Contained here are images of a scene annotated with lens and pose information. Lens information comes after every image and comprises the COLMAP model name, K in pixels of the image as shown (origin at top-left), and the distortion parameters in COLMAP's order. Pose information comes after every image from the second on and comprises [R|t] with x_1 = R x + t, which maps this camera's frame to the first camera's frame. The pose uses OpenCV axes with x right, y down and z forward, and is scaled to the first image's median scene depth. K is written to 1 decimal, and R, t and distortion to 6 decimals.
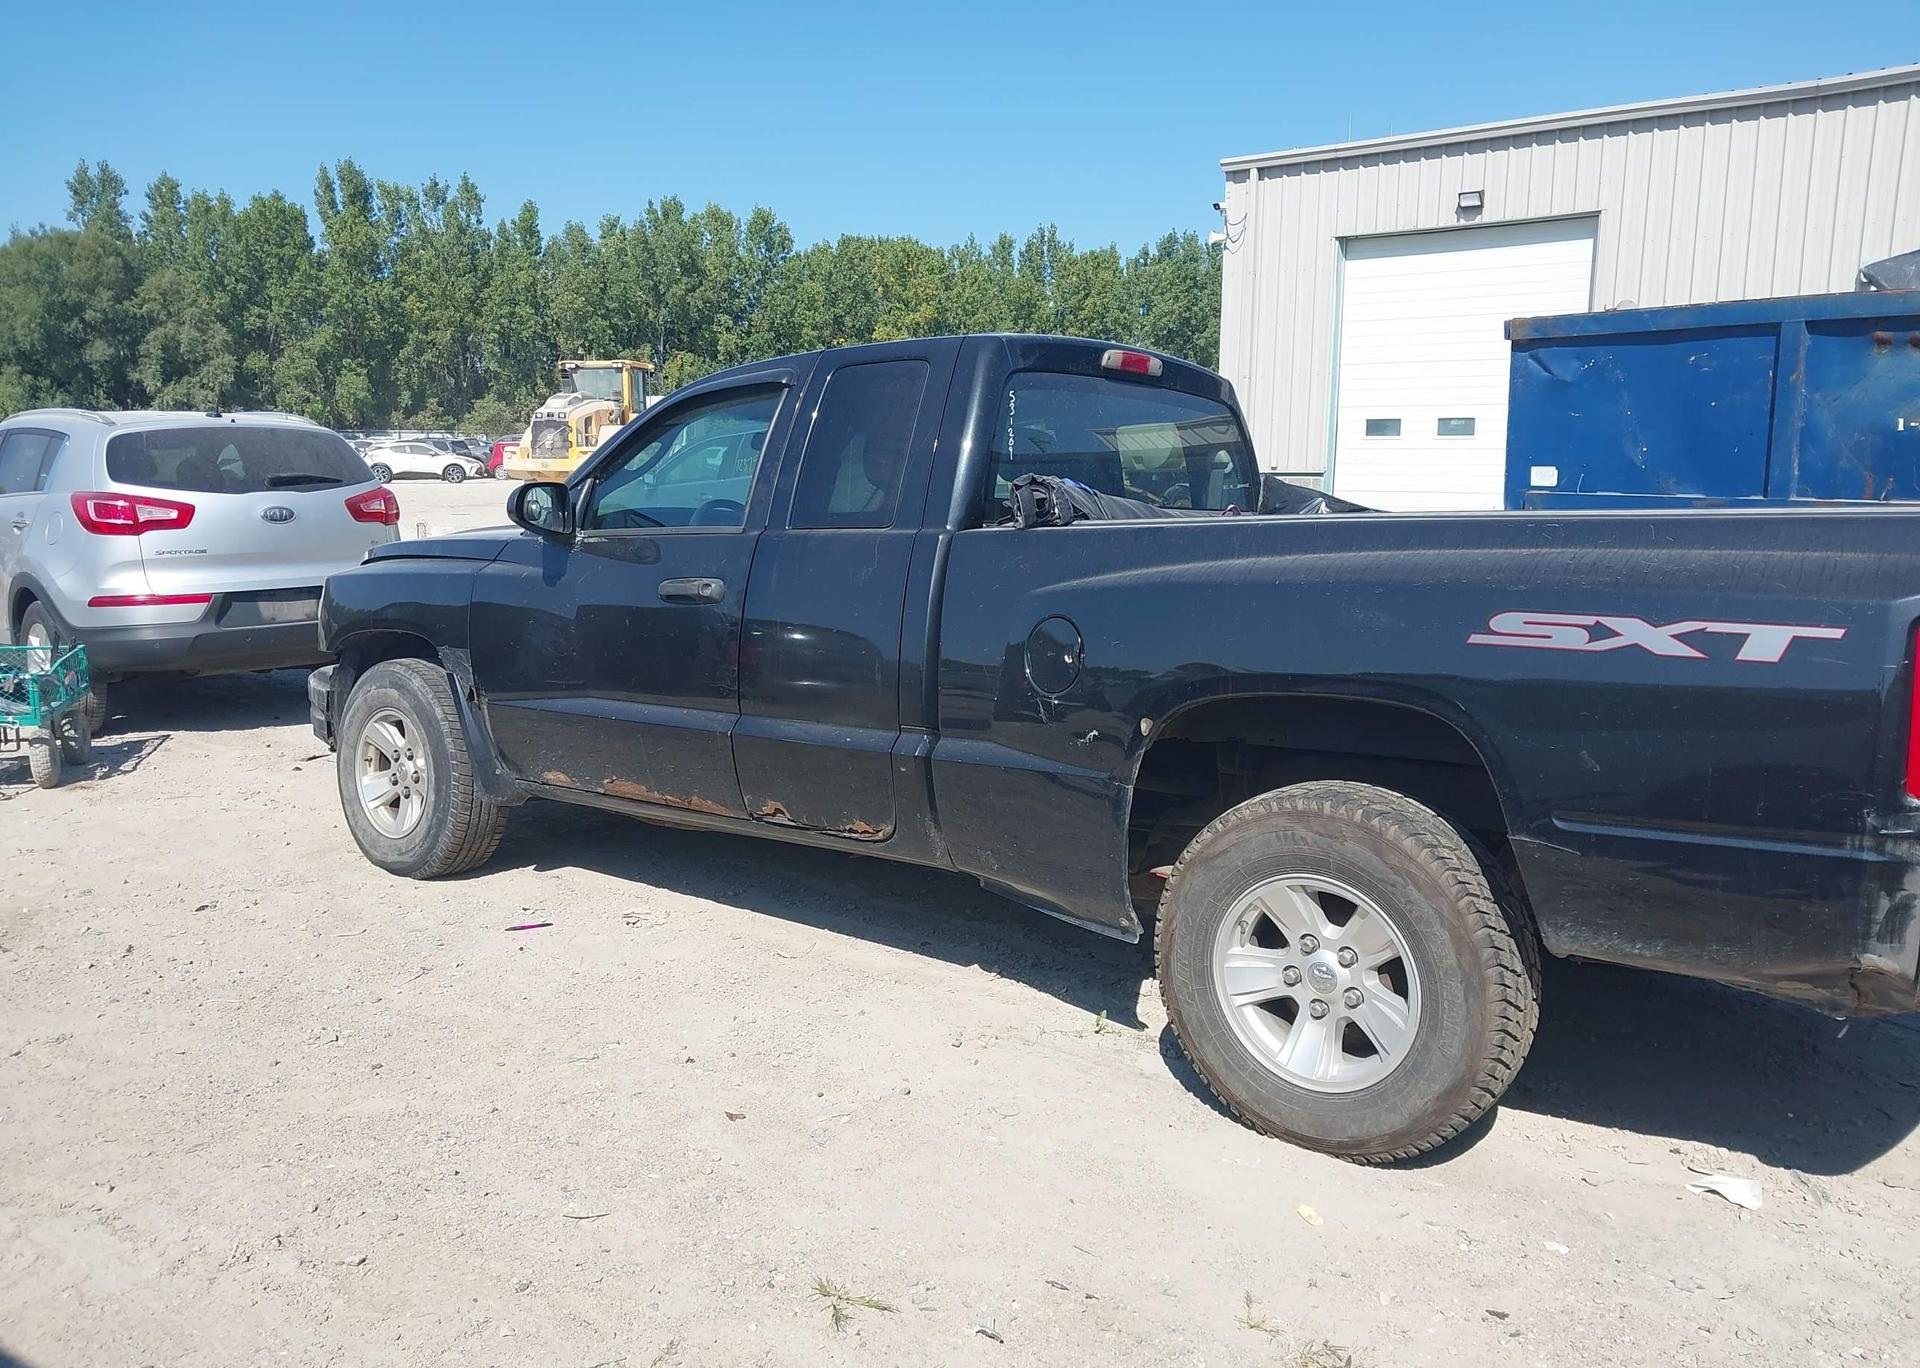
lens RADIAL K [[1528.3, 0, 957.2], [0, 1528.3, 694.5], [0, 0, 1]] dist [0.008987, -0.007536]
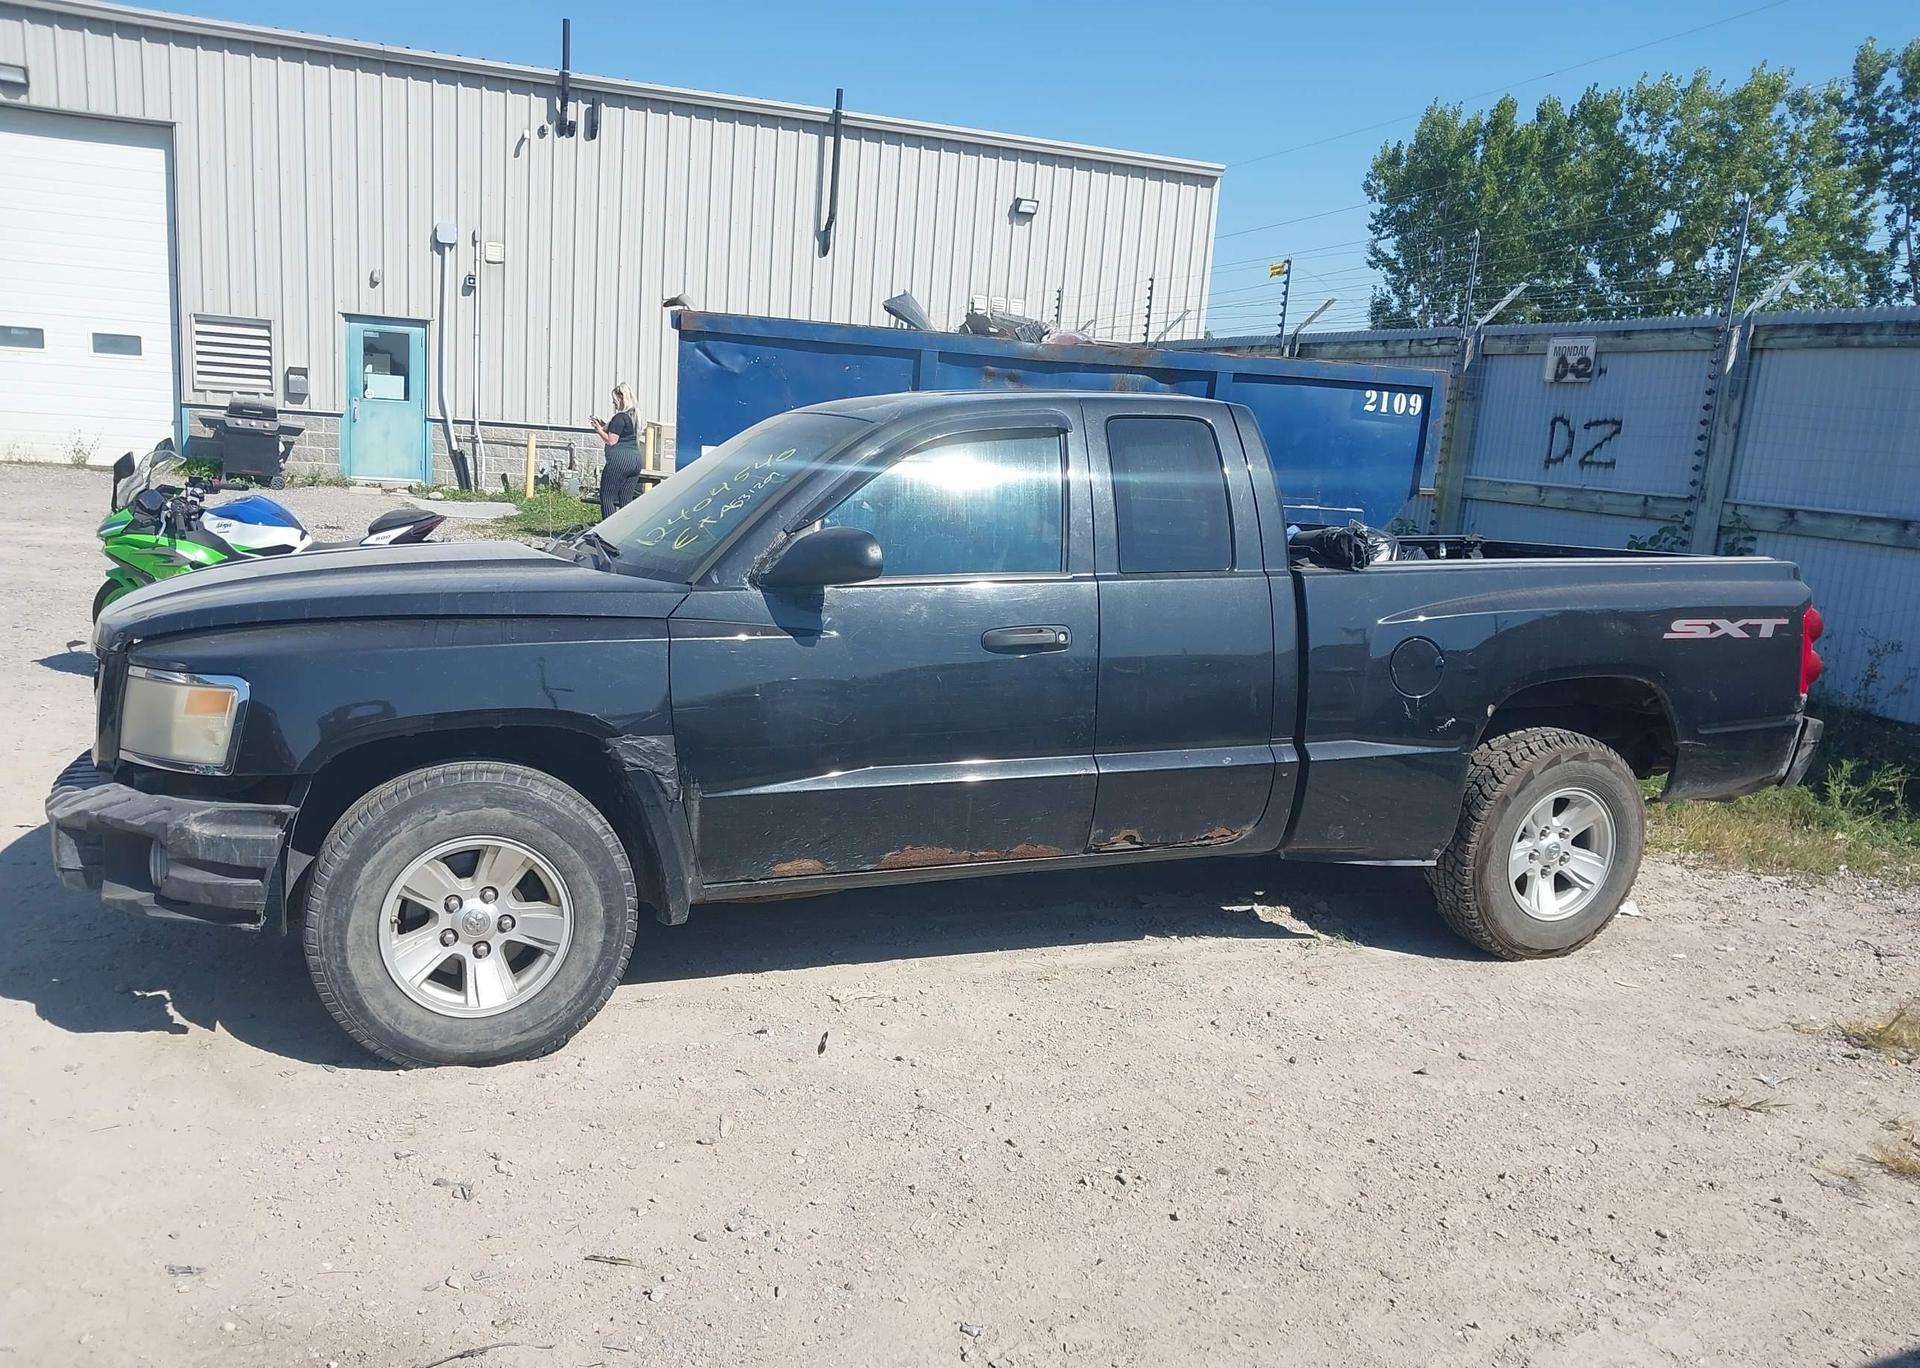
lens RADIAL K [[1528.3, 0, 949.4], [0, 1528.3, 690.5], [0, 0, 1]] dist [0.008987, -0.007536]
pose [[0.482491, -0.122301, 0.867321, -1.024739], [0.068665, 0.992438, 0.101746, -0.134547], [-0.873206, 0.010463, 0.487240, 0.551582]]
